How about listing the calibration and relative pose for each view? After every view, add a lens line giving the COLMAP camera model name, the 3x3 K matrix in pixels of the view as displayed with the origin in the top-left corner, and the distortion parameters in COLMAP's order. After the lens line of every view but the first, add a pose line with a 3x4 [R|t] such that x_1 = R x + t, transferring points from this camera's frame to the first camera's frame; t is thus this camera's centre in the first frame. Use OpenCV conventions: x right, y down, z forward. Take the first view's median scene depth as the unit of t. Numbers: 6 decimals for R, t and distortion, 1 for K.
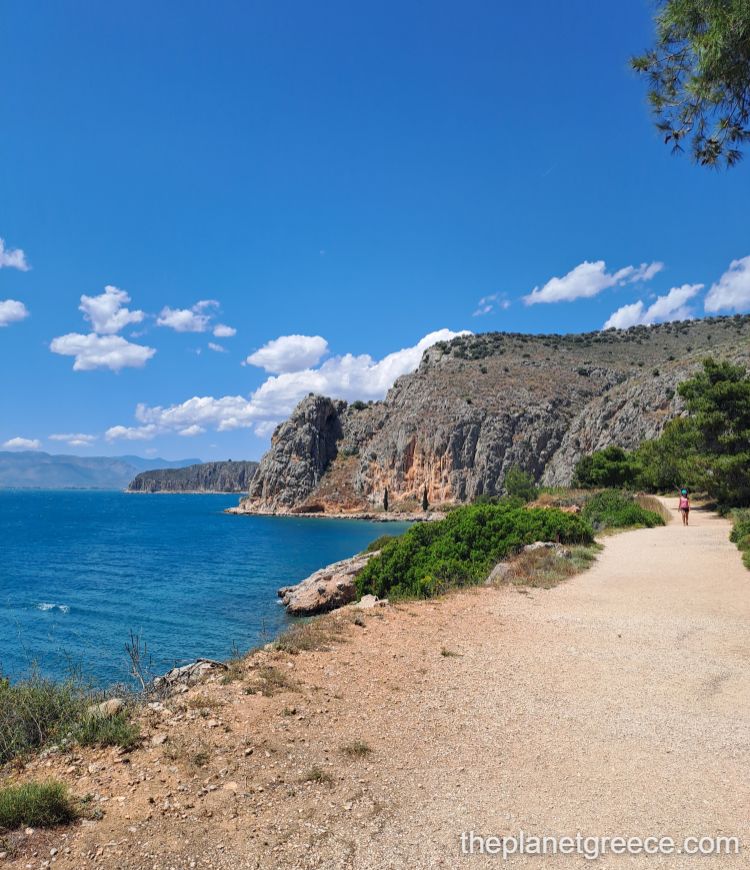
lens RADIAL K [[709.4, 0, 375.0], [0, 709.4, 435.0], [0, 0, 1]] dist [0.012374, 0.003710]
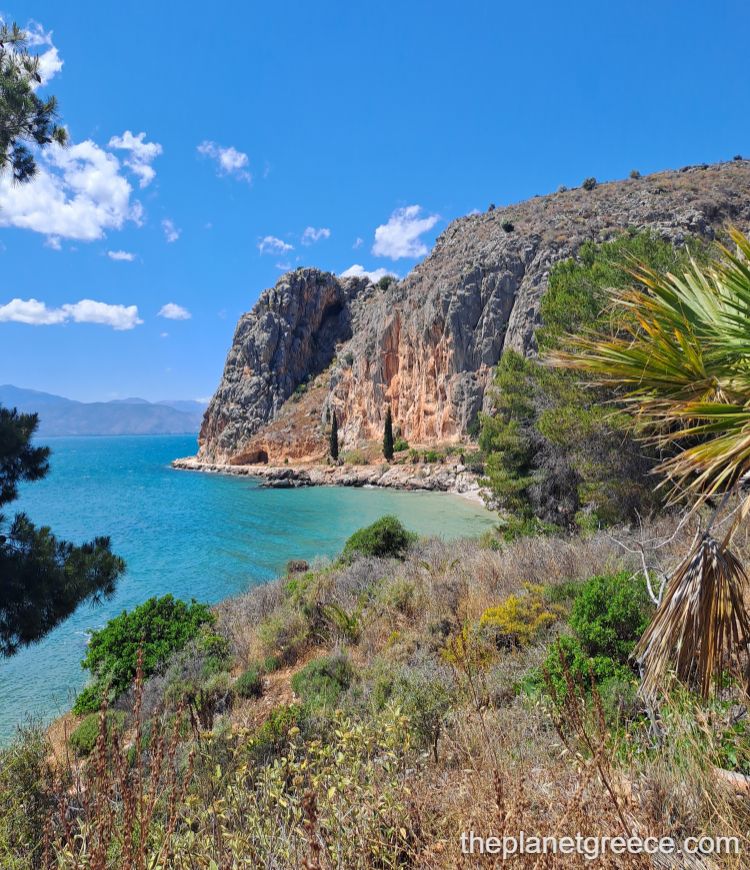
lens RADIAL K [[709.4, 0, 375.0], [0, 709.4, 435.0], [0, 0, 1]] dist [0.012374, 0.003710]
pose [[0.942196, -0.024291, -0.334180, 0.205339], [0.052751, 0.995684, 0.076353, 0.049742], [0.330883, -0.089568, 0.939412, 0.521023]]
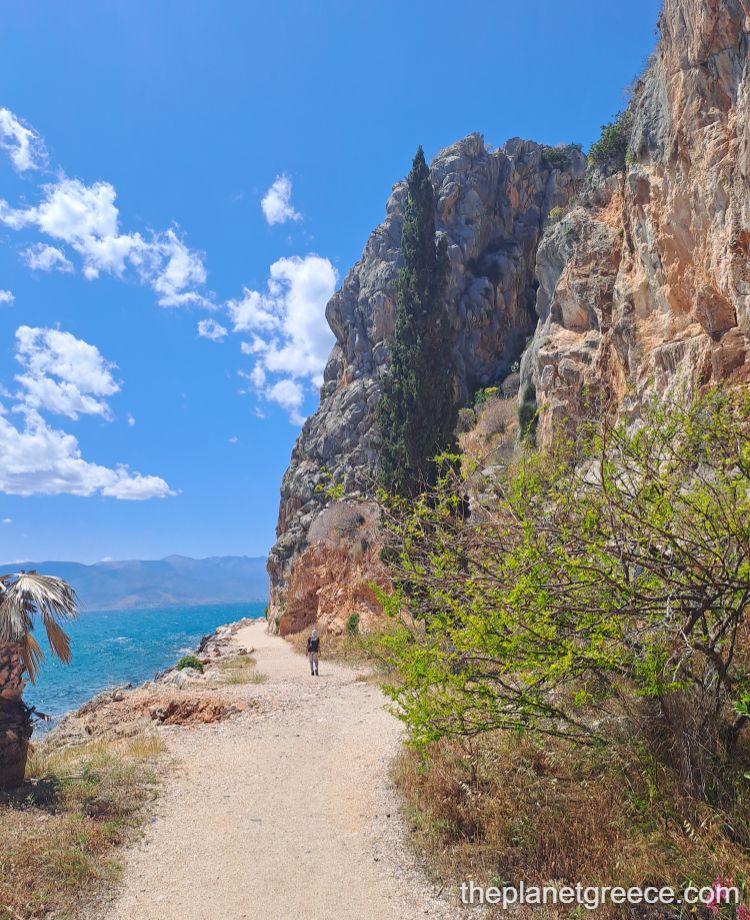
lens RADIAL K [[714.8, 0, 375.0], [0, 714.8, 460.0], [0, 0, 1]] dist [0.075954, 0.000779]
pose [[0.712668, -0.167254, -0.681271, 0.045983], [0.095450, 0.985249, -0.142033, 0.098922], [0.694977, 0.036195, 0.718120, 0.934291]]
